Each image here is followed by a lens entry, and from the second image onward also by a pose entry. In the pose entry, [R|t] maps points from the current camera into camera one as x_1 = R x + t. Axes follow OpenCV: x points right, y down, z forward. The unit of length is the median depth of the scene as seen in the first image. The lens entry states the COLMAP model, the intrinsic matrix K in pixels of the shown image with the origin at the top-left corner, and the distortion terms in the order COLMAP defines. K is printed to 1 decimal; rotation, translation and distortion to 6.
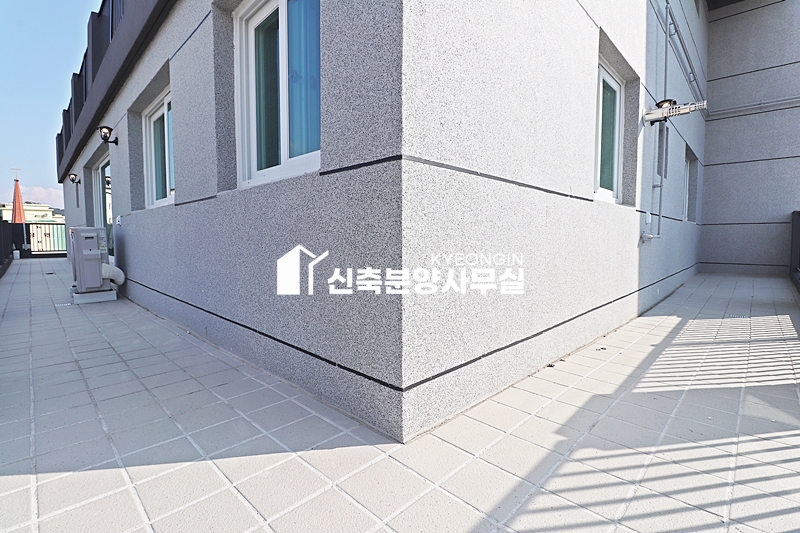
lens RADIAL K [[372.3, 0, 399.7], [0, 372.3, 259.2], [0, 0, 1]] dist [0.003744, -0.018454]
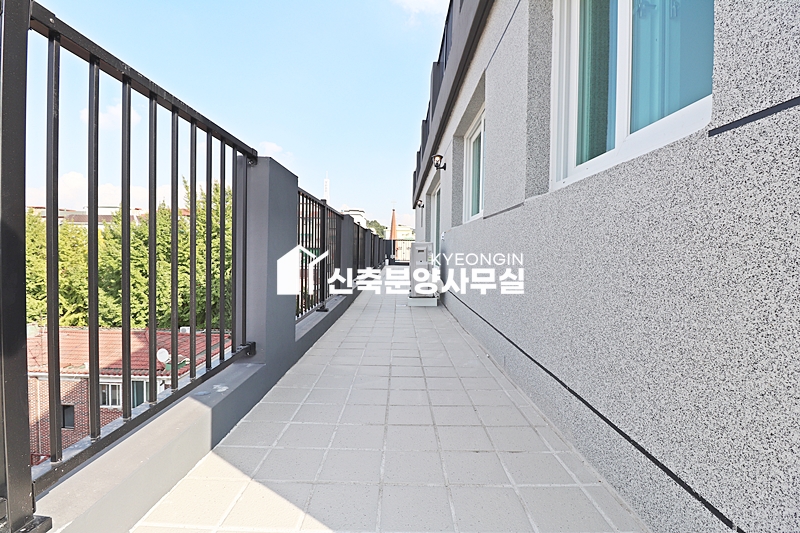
lens RADIAL K [[372.3, 0, 399.7], [0, 372.3, 259.2], [0, 0, 1]] dist [0.003744, -0.018454]
pose [[0.706862, 0.029195, -0.706749, -0.095670], [-0.058498, 0.998138, -0.017275, -0.014153], [0.704929, 0.053554, 0.707253, 0.220912]]
